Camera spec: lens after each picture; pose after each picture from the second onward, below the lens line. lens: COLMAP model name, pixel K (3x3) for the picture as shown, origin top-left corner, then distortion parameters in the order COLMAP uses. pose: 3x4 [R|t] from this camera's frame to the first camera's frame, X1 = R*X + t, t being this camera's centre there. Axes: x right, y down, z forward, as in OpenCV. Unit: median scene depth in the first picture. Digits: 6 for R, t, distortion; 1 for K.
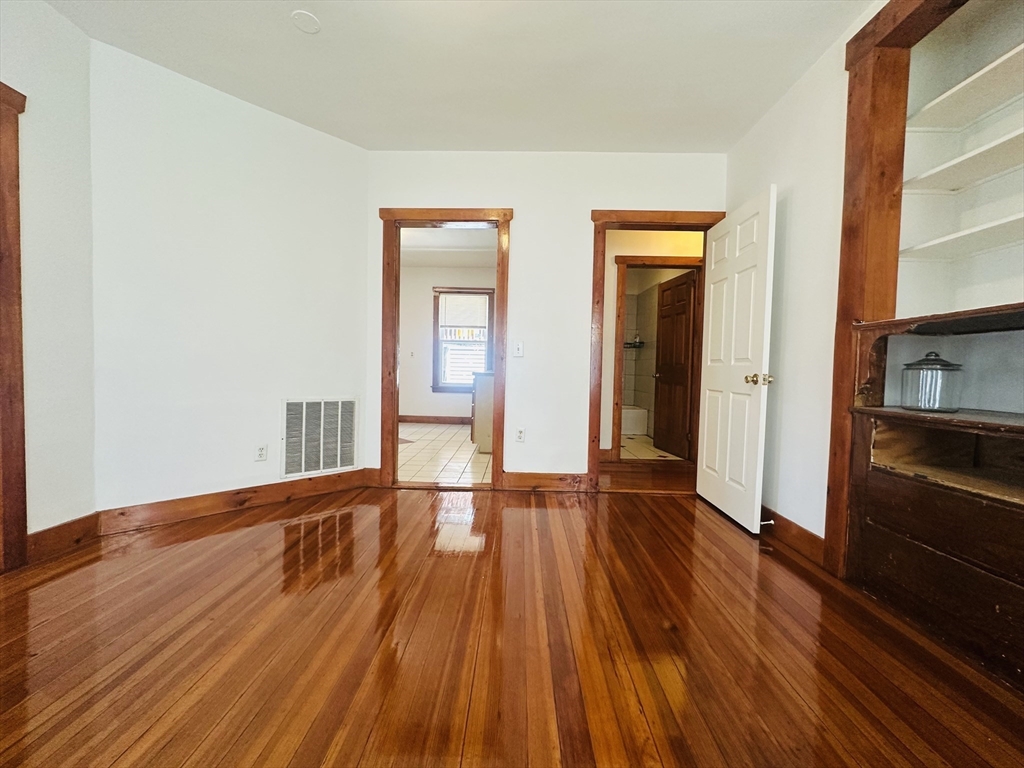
lens RADIAL K [[409.0, 0, 512.0], [0, 409.0, 384.0], [0, 0, 1]] dist [0.000193, 0.000012]
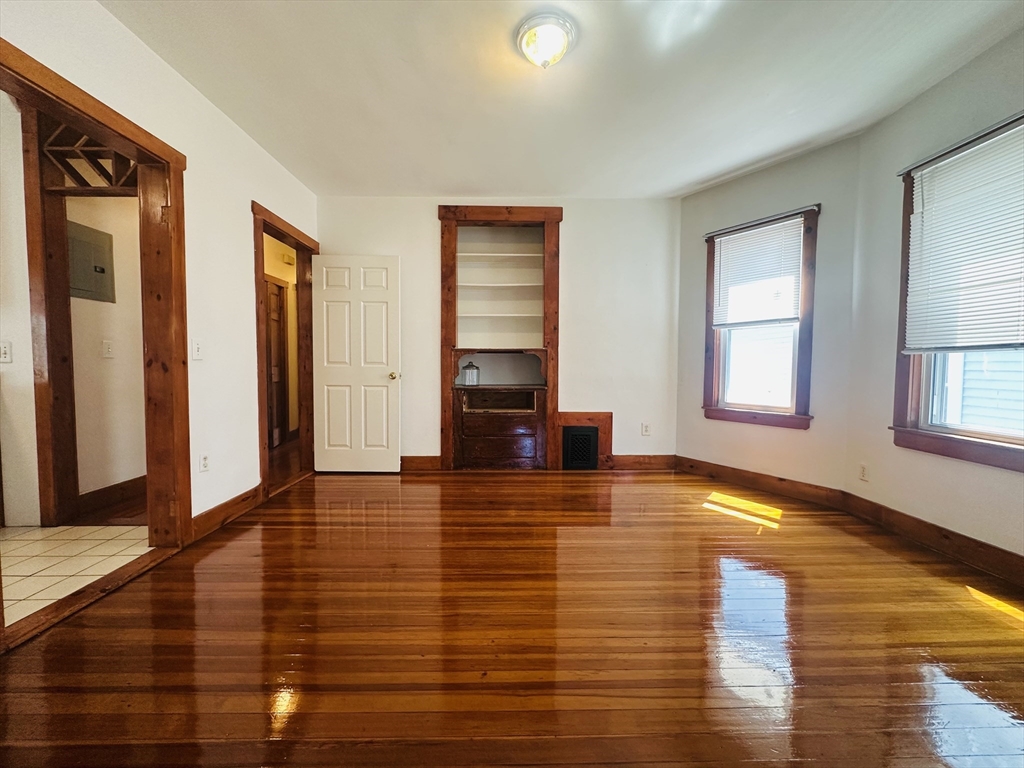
lens RADIAL K [[409.0, 0, 512.0], [0, 409.0, 384.0], [0, 0, 1]] dist [0.000193, 0.000012]
pose [[-0.037767, -0.064316, 0.997215, -1.219009], [0.032132, 0.997332, 0.065540, -0.084852], [-0.998770, 0.034517, -0.035600, 0.728530]]
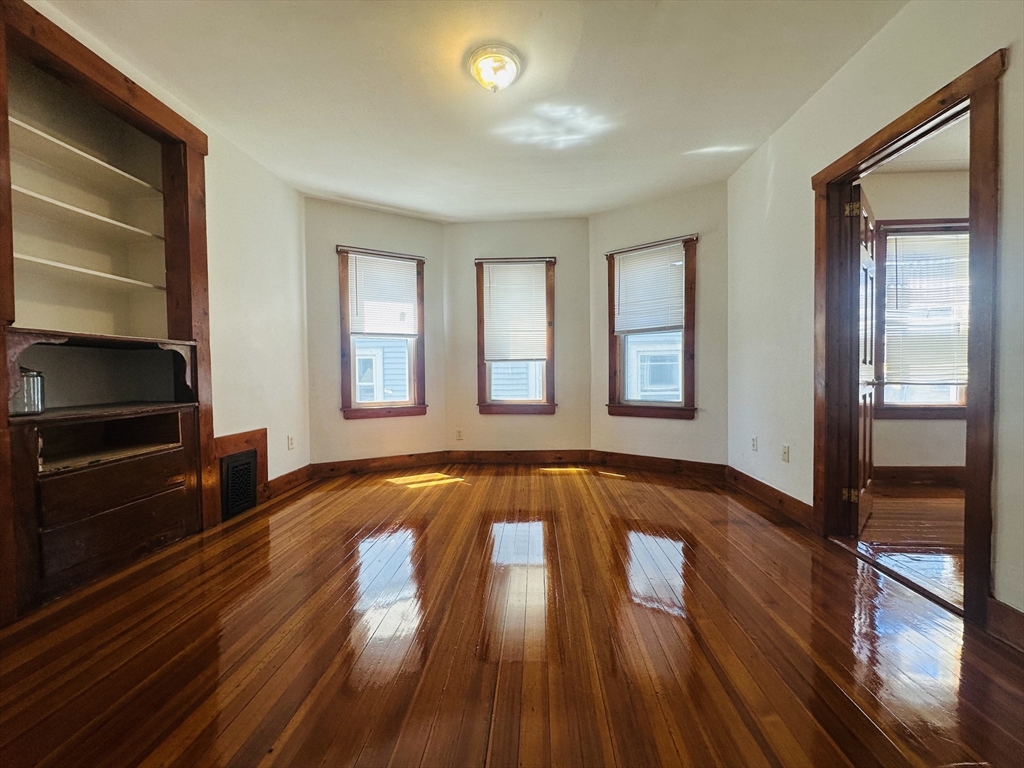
lens RADIAL K [[409.0, 0, 512.0], [0, 409.0, 384.0], [0, 0, 1]] dist [0.000193, 0.000012]
pose [[-0.999125, -0.011943, 0.040076, -0.267511], [-0.009351, 0.997890, 0.064251, -0.083698], [-0.040759, 0.063820, -0.997129, 1.726249]]
